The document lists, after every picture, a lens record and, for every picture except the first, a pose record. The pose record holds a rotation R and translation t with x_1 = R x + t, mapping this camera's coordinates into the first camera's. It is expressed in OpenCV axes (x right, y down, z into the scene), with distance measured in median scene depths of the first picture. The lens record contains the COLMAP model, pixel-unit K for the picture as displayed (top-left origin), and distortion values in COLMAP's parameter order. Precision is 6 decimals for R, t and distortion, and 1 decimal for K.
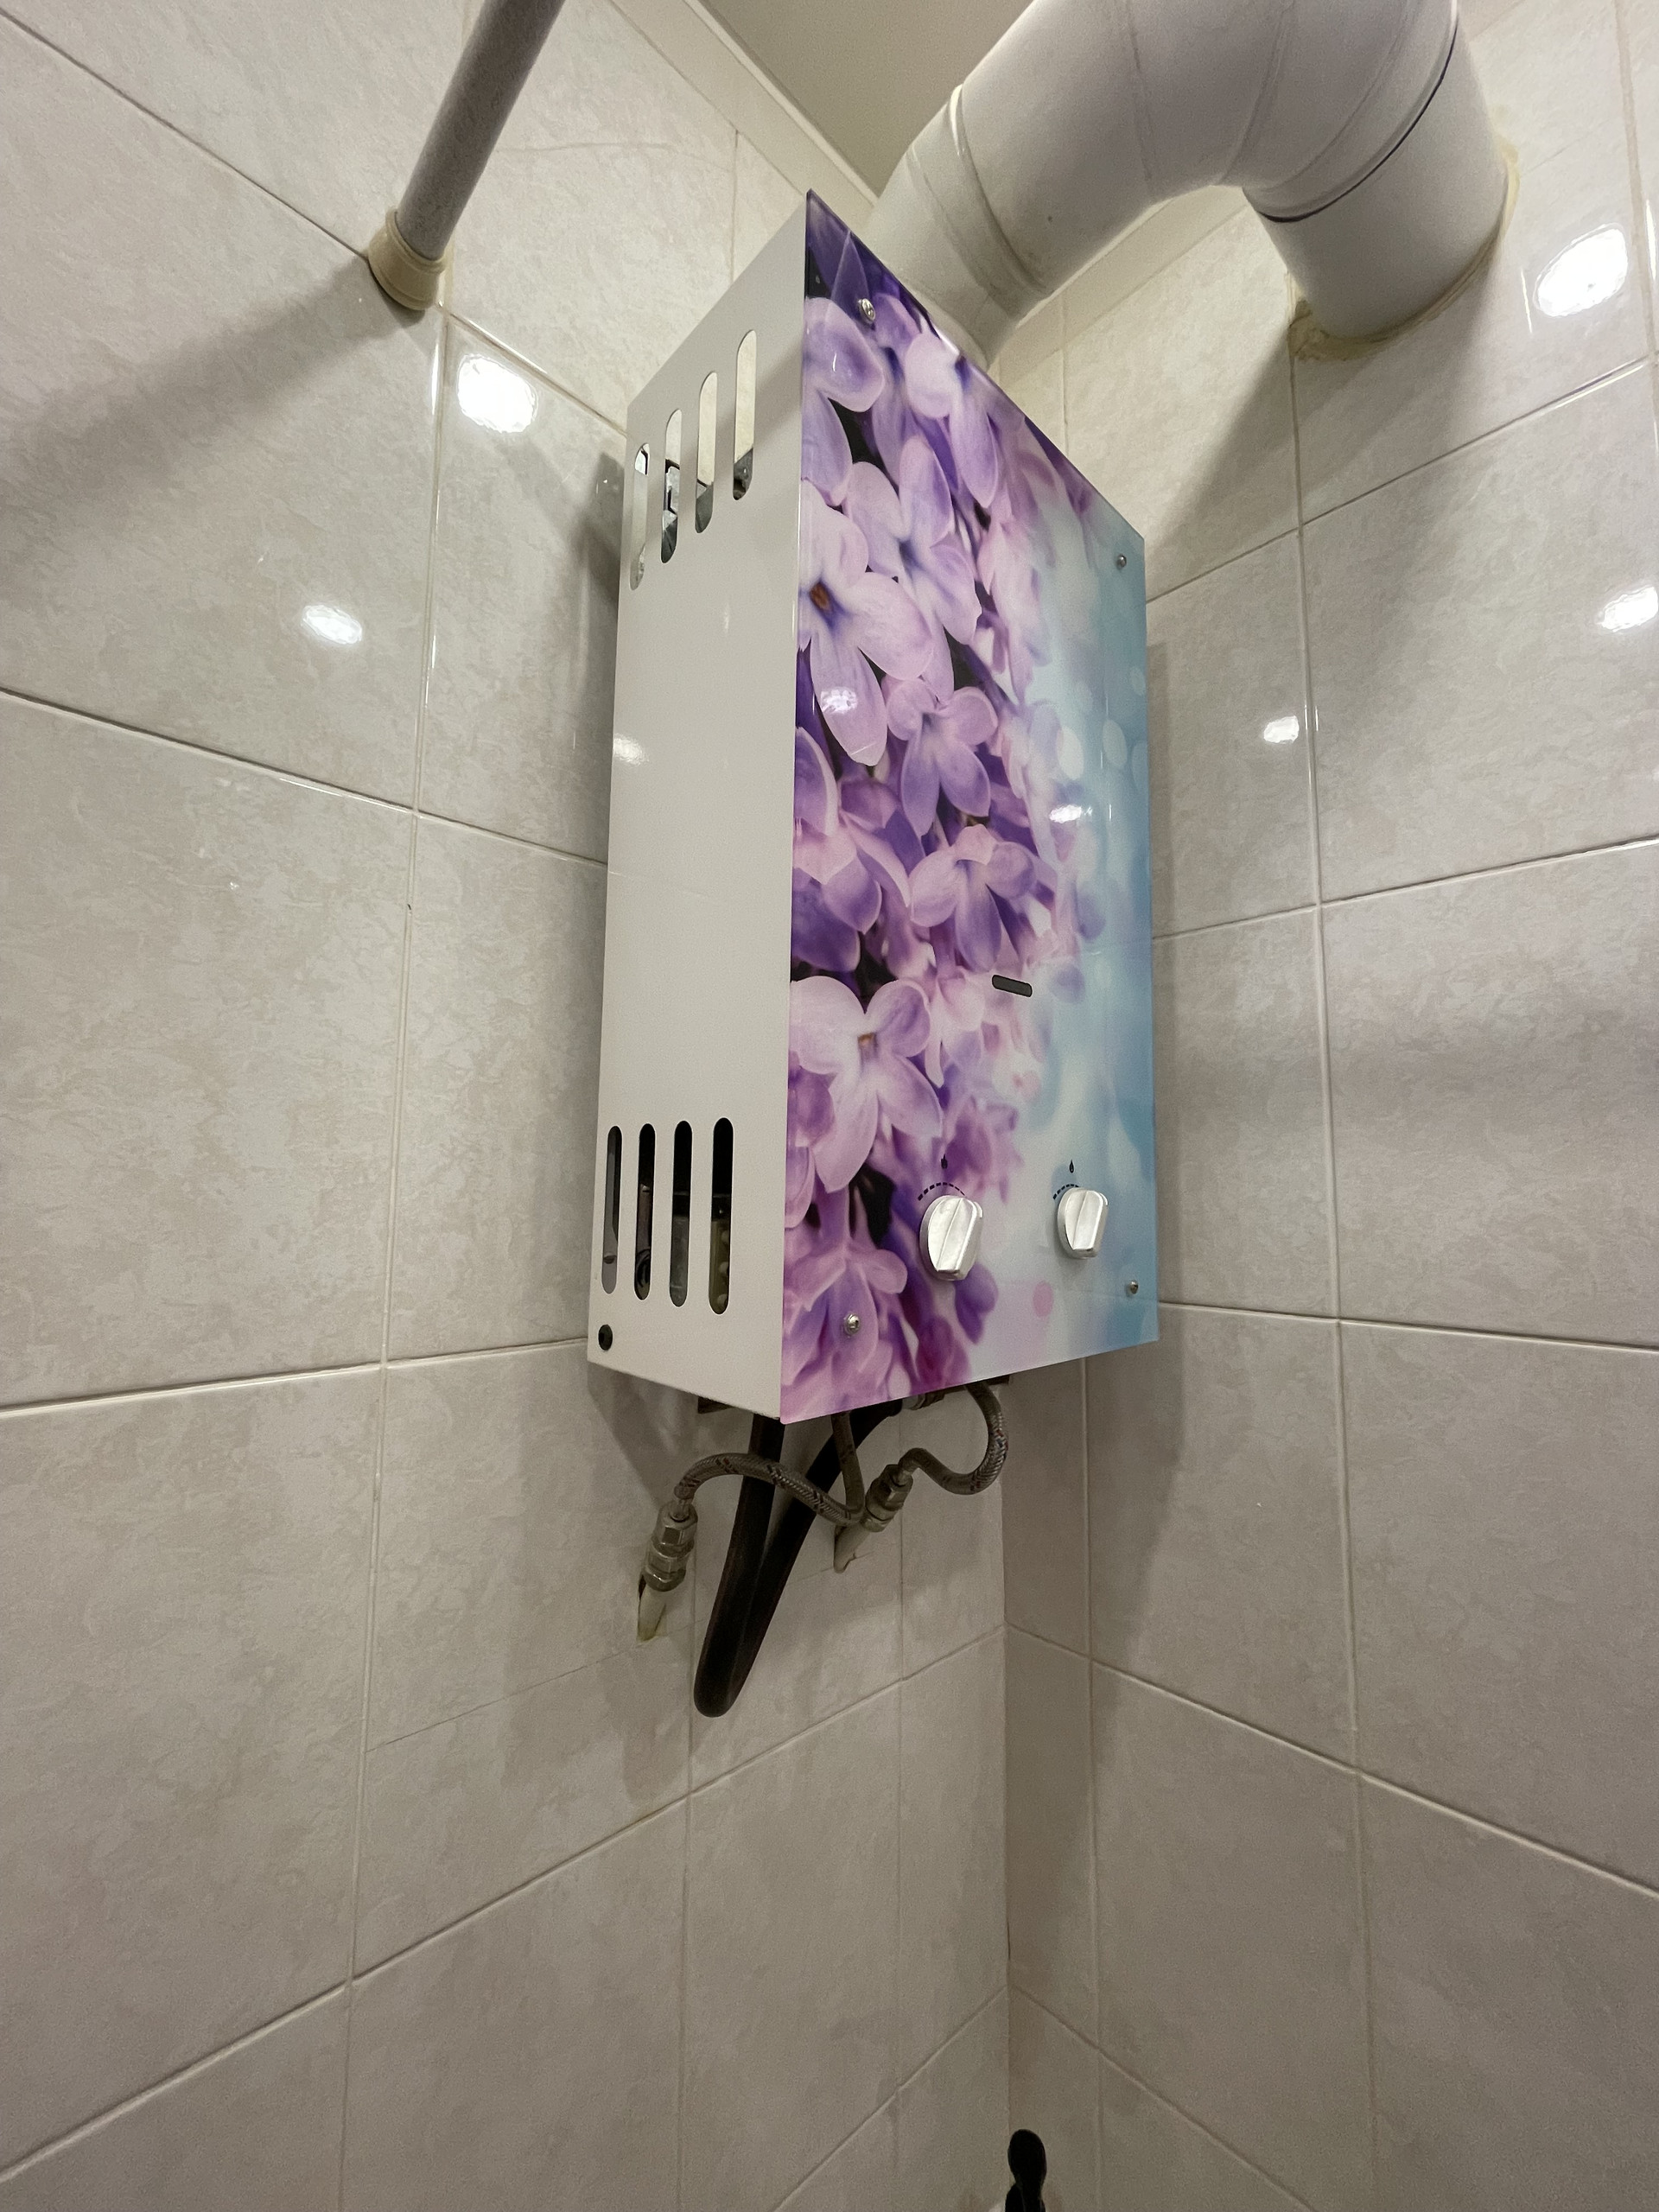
lens RADIAL K [[893.8, 0, 836.6], [0, 893.8, 1112.6], [0, 0, 1]] dist [0.000607, 0.000304]
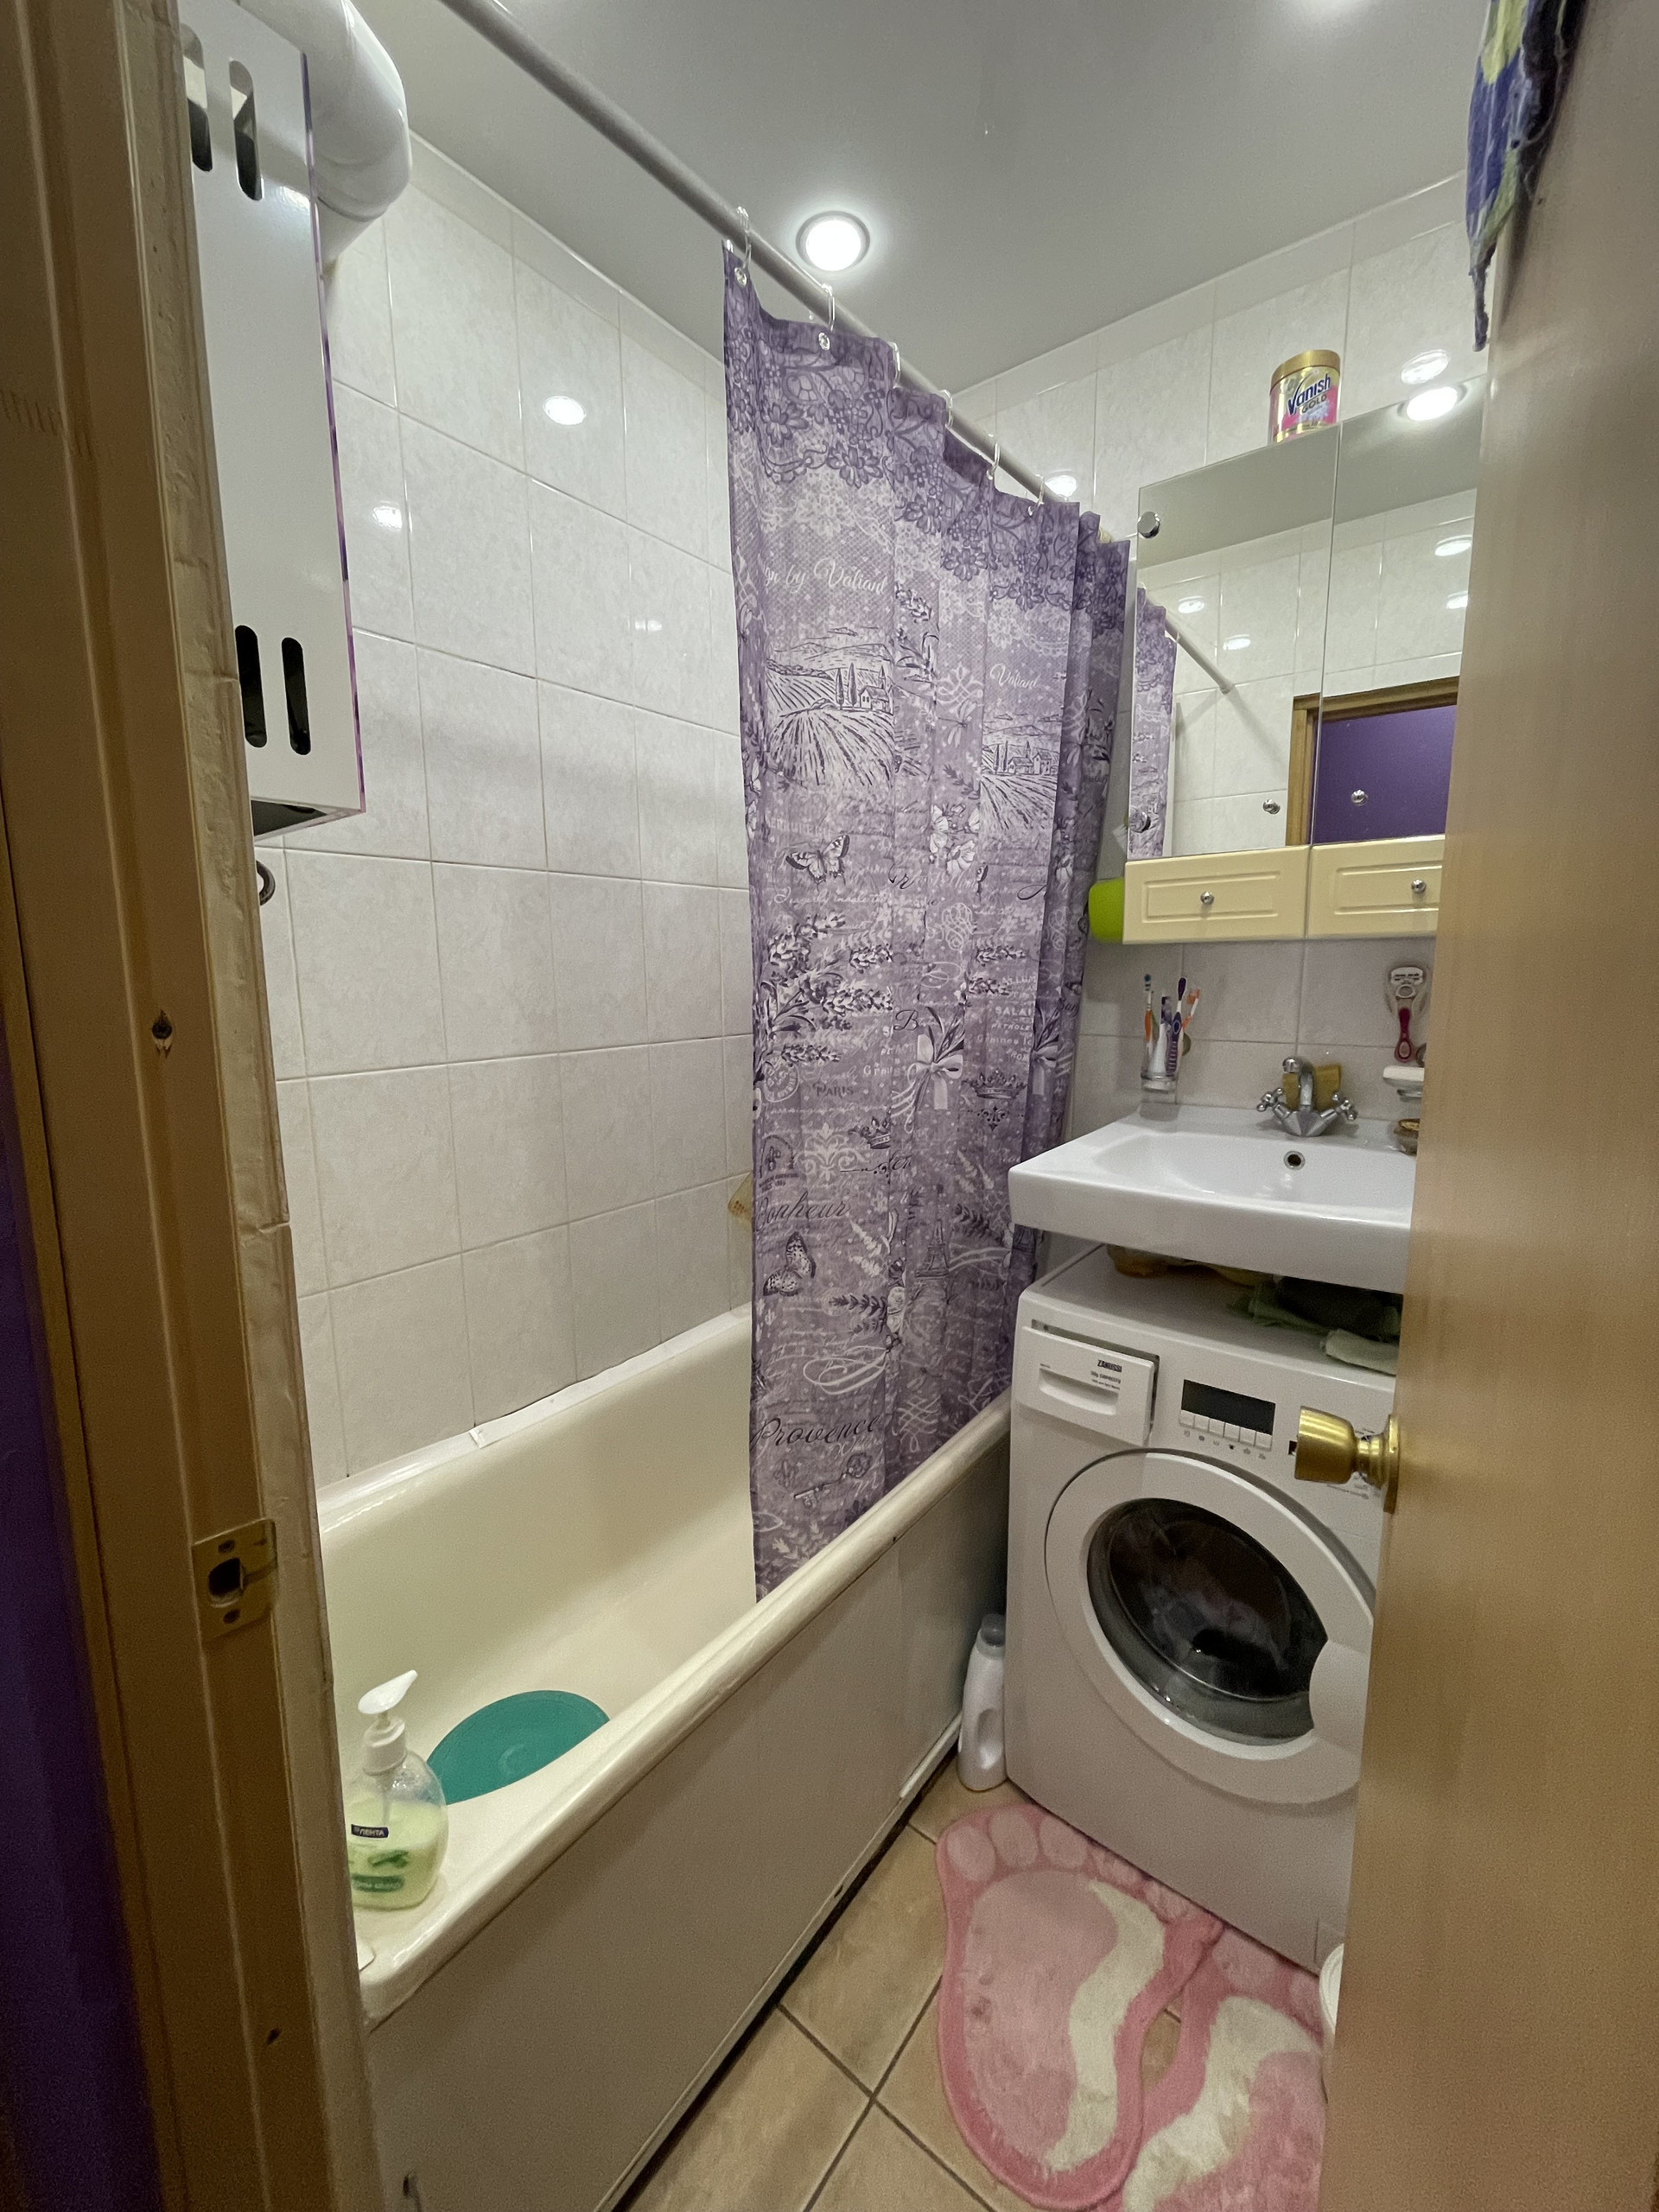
lens RADIAL K [[886.5, 0, 829.5], [0, 886.5, 1106.0], [0, 0, 1]] dist [-0.002102, -0.000266]
pose [[-0.142326, -0.153937, 0.977776, -1.560134], [-0.085986, 0.986021, 0.142719, 0.427295], [-0.986078, -0.063763, -0.153573, 0.155986]]
